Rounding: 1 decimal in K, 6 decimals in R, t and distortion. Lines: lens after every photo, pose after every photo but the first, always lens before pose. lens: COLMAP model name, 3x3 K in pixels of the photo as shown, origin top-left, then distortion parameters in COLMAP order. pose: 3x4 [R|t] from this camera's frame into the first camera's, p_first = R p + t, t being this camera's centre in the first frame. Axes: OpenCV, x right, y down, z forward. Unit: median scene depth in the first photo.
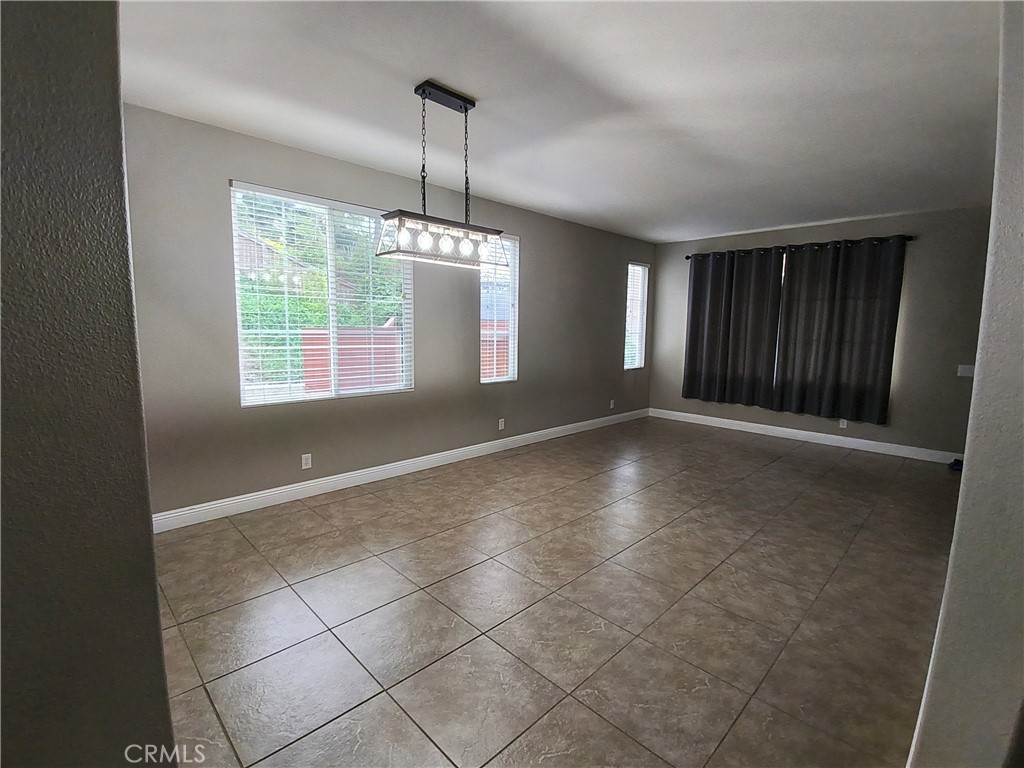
lens RADIAL K [[469.7, 0, 513.7], [0, 469.7, 378.9], [0, 0, 1]] dist [0.027406, -0.031133]
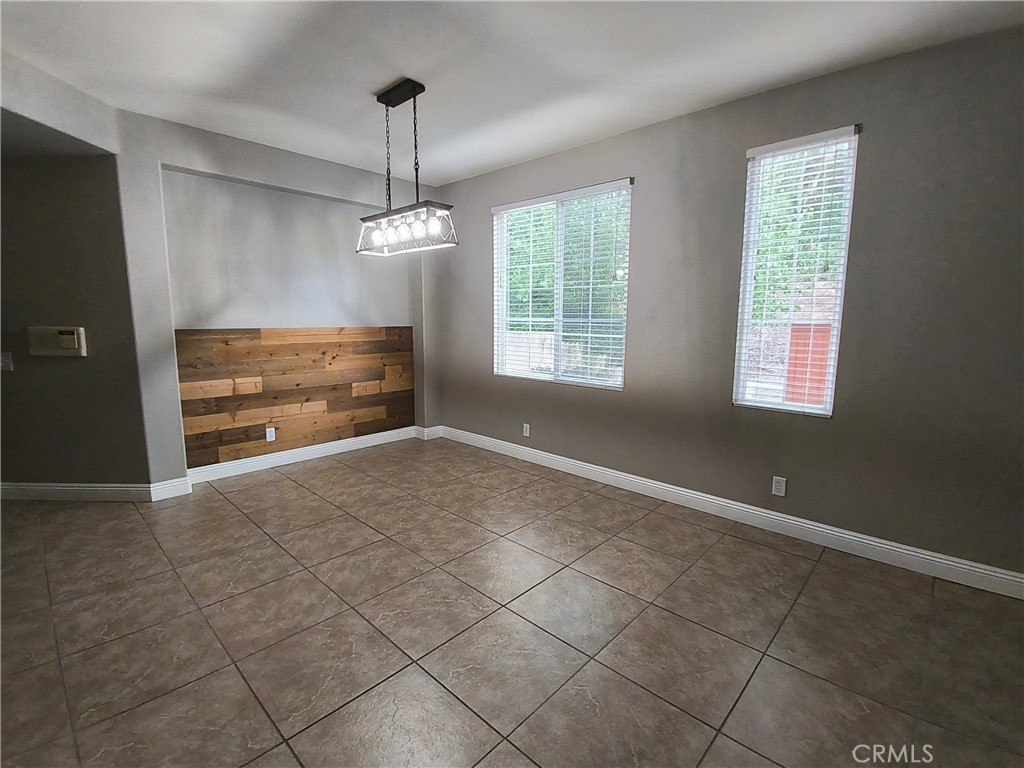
lens RADIAL K [[469.7, 0, 513.7], [0, 469.7, 378.9], [0, 0, 1]] dist [0.027406, -0.031133]
pose [[0.030845, 0.113097, -0.993105, 0.748690], [-0.117235, 0.987129, 0.108775, -0.078777], [0.992625, 0.113071, 0.043707, 0.956798]]
